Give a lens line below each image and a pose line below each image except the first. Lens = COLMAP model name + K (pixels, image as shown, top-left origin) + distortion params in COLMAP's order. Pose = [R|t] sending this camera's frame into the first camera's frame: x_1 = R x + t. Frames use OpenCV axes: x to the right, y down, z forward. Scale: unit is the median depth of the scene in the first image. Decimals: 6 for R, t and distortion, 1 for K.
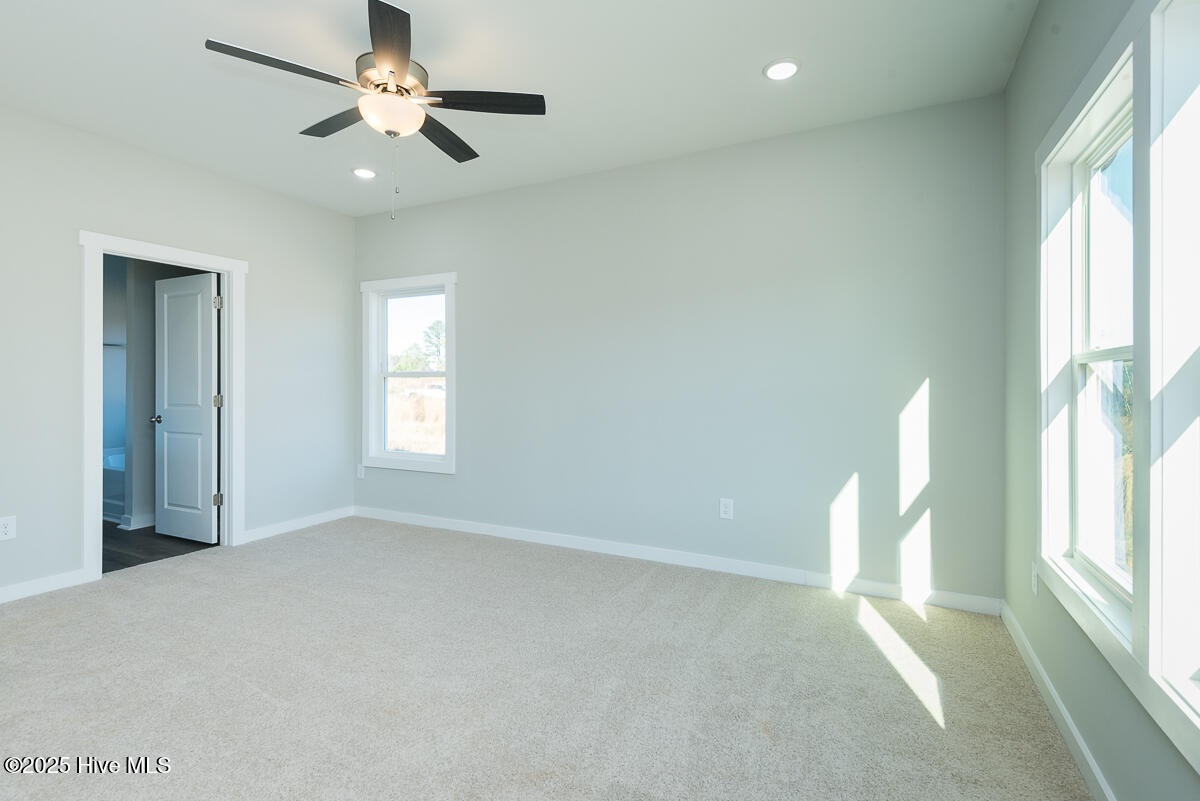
lens RADIAL K [[556.6, 0, 601.2], [0, 556.6, 384.3], [0, 0, 1]] dist [0.032117, -0.019397]
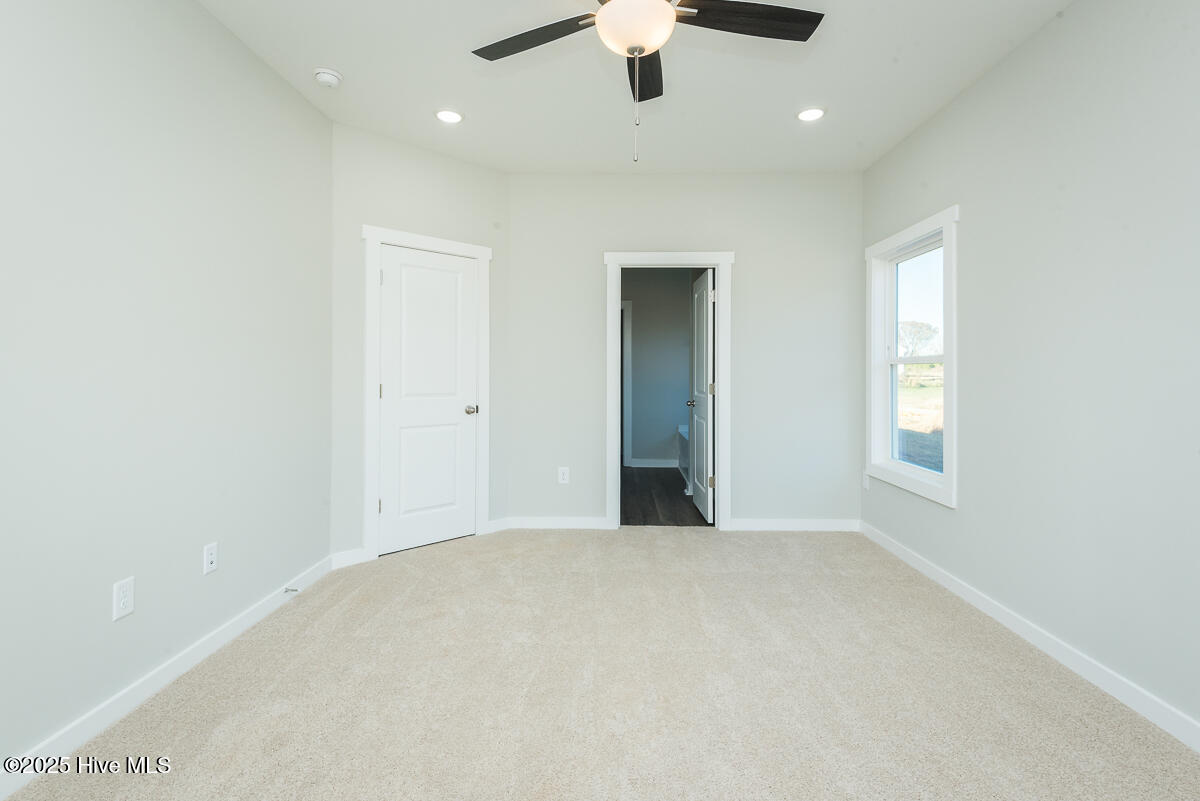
lens RADIAL K [[556.6, 0, 601.2], [0, 556.6, 384.3], [0, 0, 1]] dist [0.032117, -0.019397]
pose [[0.432734, 0.019179, -0.901318, 0.169887], [-0.002590, 0.999796, 0.020031, -0.000707], [0.901518, -0.006334, 0.432695, 0.355985]]
